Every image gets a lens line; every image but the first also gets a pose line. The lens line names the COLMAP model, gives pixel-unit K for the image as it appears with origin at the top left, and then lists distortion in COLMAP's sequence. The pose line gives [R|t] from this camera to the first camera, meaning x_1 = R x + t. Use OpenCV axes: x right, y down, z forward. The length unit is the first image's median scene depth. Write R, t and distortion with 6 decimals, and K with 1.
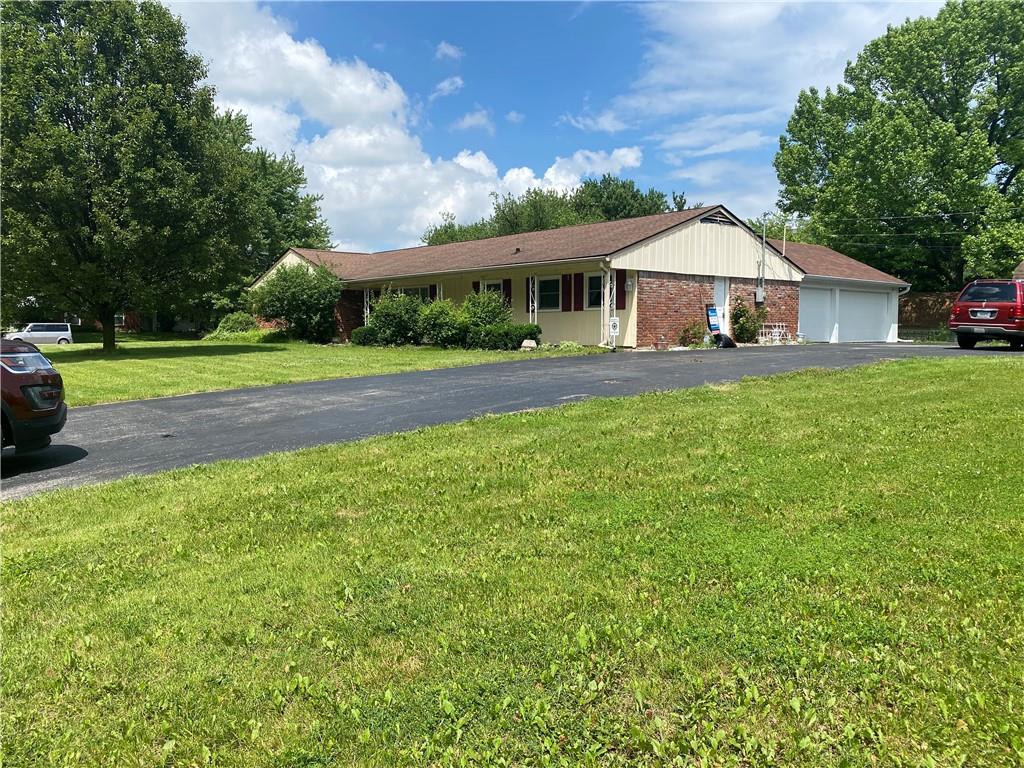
lens RADIAL K [[868.2, 0, 512.0], [0, 868.2, 384.0], [0, 0, 1]] dist [0.067887, -0.000140]
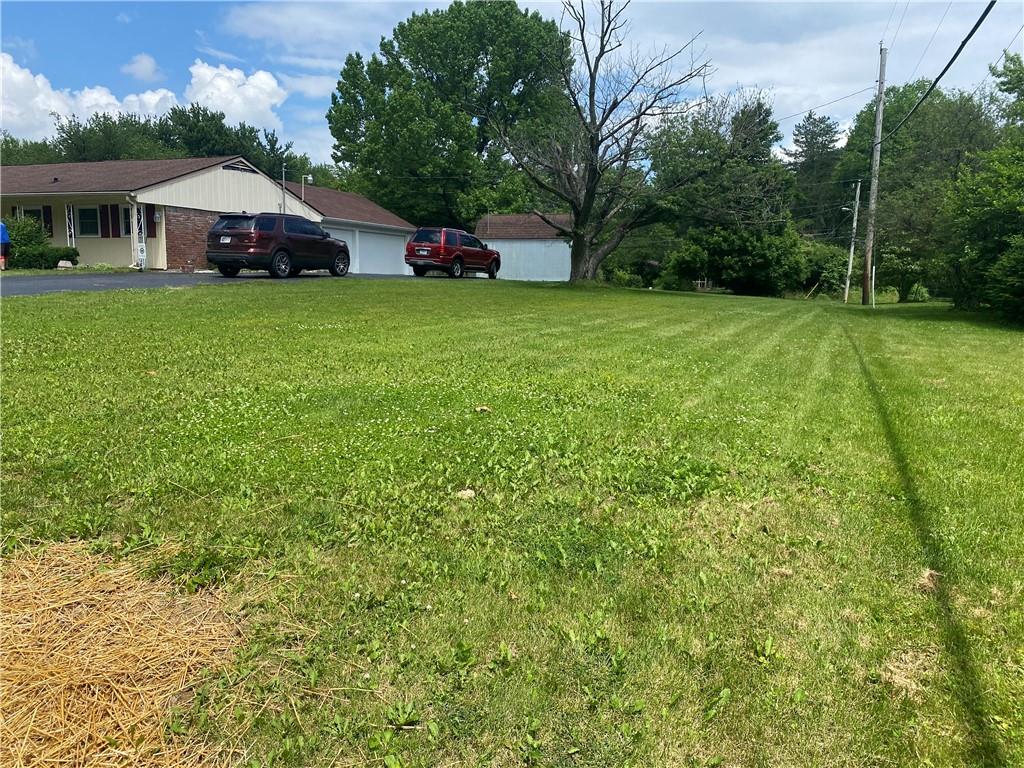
lens RADIAL K [[868.2, 0, 512.0], [0, 868.2, 384.0], [0, 0, 1]] dist [0.067887, -0.000140]
pose [[0.910250, -0.034884, 0.412588, 0.064164], [0.006867, 0.997580, 0.069195, 0.032143], [-0.414003, -0.060151, 0.908286, -0.291341]]
